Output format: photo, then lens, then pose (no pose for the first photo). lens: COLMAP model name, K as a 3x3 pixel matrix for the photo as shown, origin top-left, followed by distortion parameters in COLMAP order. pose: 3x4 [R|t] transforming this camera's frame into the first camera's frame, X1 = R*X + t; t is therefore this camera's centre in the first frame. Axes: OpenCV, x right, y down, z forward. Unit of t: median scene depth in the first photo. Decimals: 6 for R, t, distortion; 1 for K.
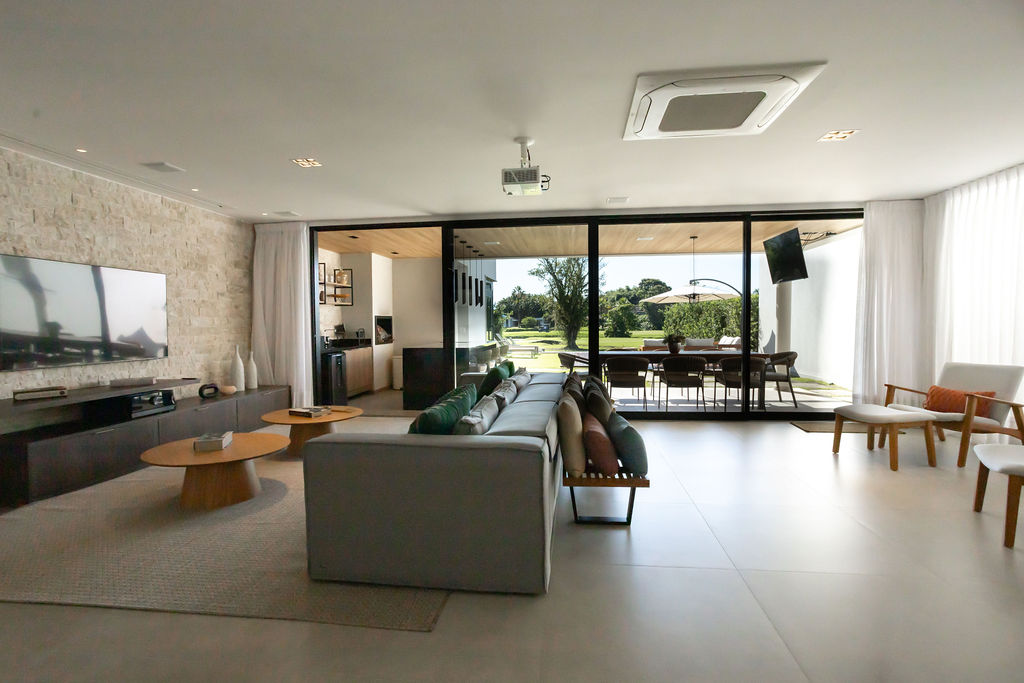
lens RADIAL K [[500.0, 0, 512.3], [0, 500.0, 345.0], [0, 0, 1]] dist [-0.035313, 0.017028]
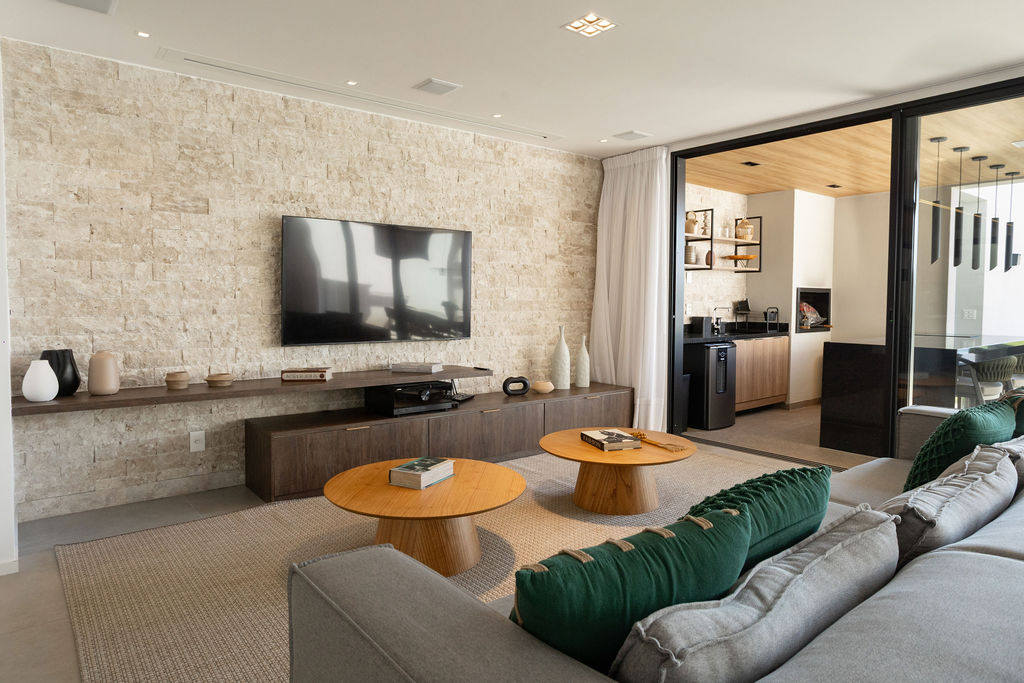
lens RADIAL K [[632.4, 0, 515.6], [0, 632.4, 322.1], [0, 0, 1]] dist [-0.039960, 0.016163]
pose [[0.716696, 0.039327, -0.696276, 0.039903], [-0.043278, 0.998992, 0.011877, -0.013012], [0.696042, 0.021621, 0.717676, 0.274005]]
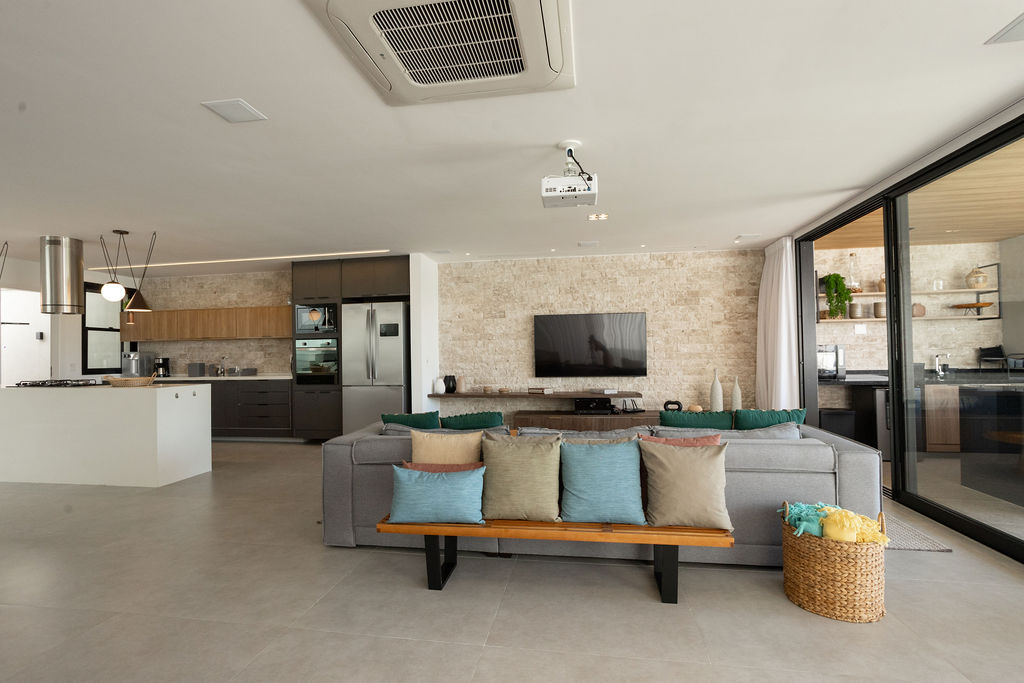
lens RADIAL K [[500.0, 0, 501.1], [0, 500.0, 344.4], [0, 0, 1]] dist [-0.035313, 0.017028]
pose [[-0.048469, -0.001583, -0.998823, 0.526376], [-0.026581, 0.999647, -0.000294, -0.040143], [0.998471, 0.026536, -0.048494, 0.559713]]
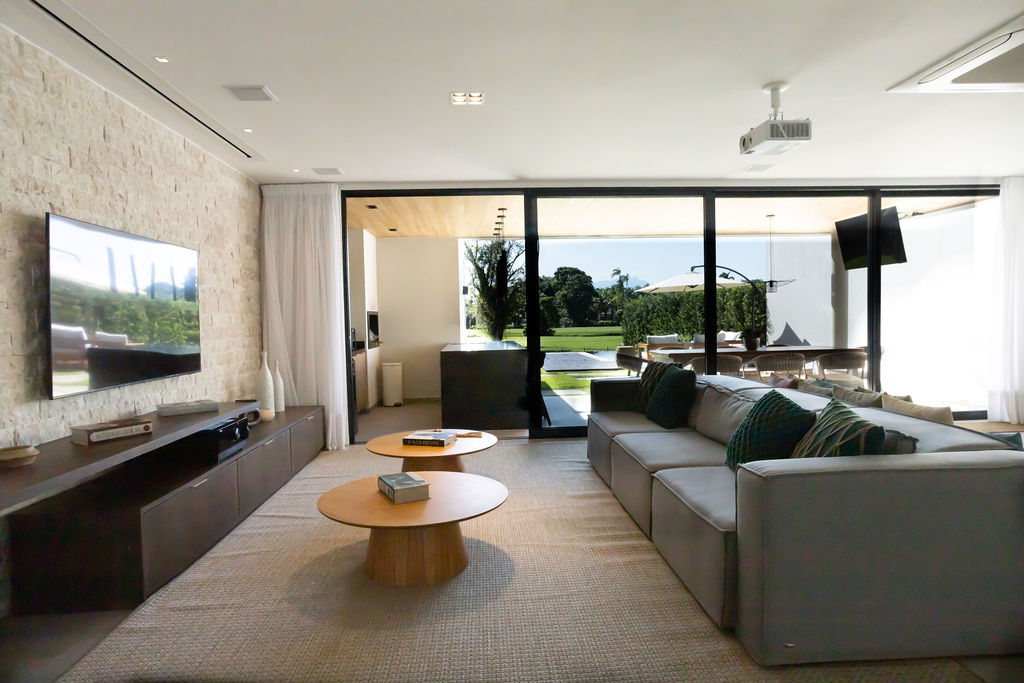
lens RADIAL K [[603.7, 0, 510.1], [0, 603.7, 344.3], [0, 0, 1]] dist [-0.018819, 0.012351]
pose [[0.982886, -0.021156, 0.182995, -0.351755], [0.022022, 0.999754, -0.002703, -0.000741], [-0.182893, 0.006687, 0.983110, 0.076936]]
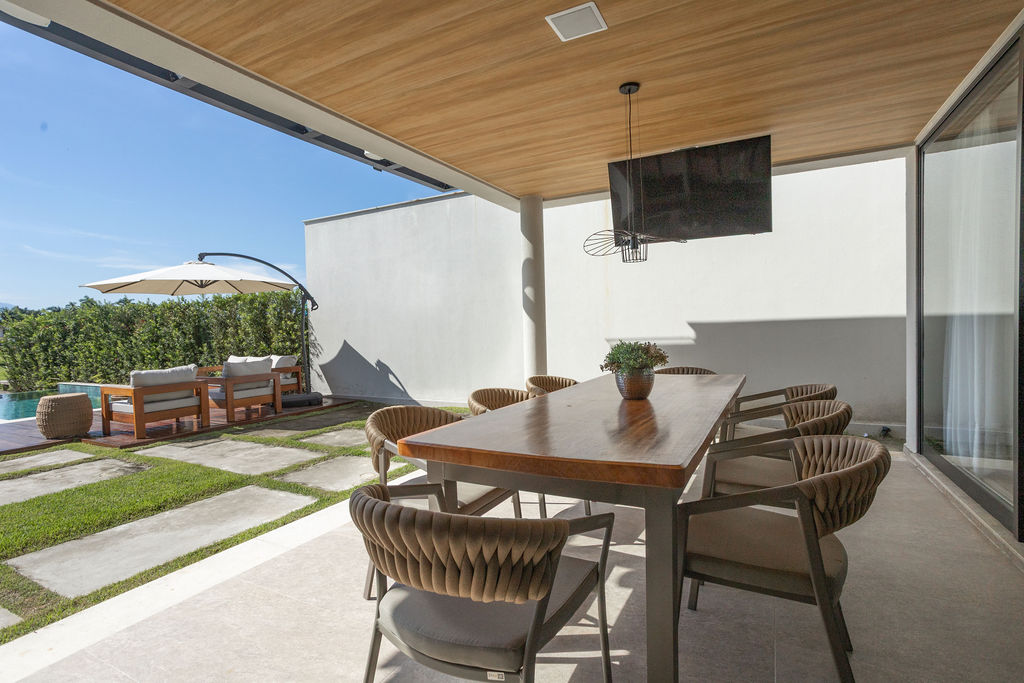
lens RADIAL K [[500.0, 0, 513.4], [0, 500.0, 341.4], [0, 0, 1]] dist [-0.035313, 0.017028]
pose [[0.354810, -0.028113, 0.934516, -0.049729], [0.069856, 0.997551, 0.003487, -0.036274], [-0.932325, 0.064044, 0.355905, 1.227267]]
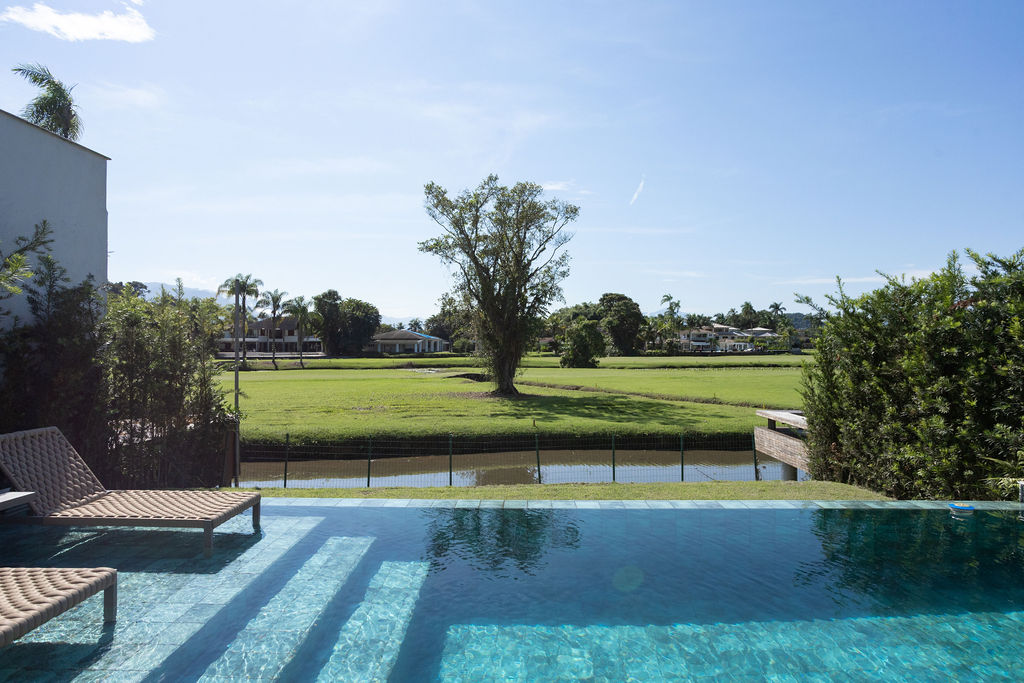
lens RADIAL K [[562.8, 0, 505.7], [0, 562.8, 341.1], [0, 0, 1]] dist [-0.025944, 0.001181]
pose [[0.995660, 0.009077, 0.092619, 0.509467], [-0.004088, 0.998537, -0.053913, -0.131967], [-0.092973, 0.053300, 0.994241, 3.227451]]
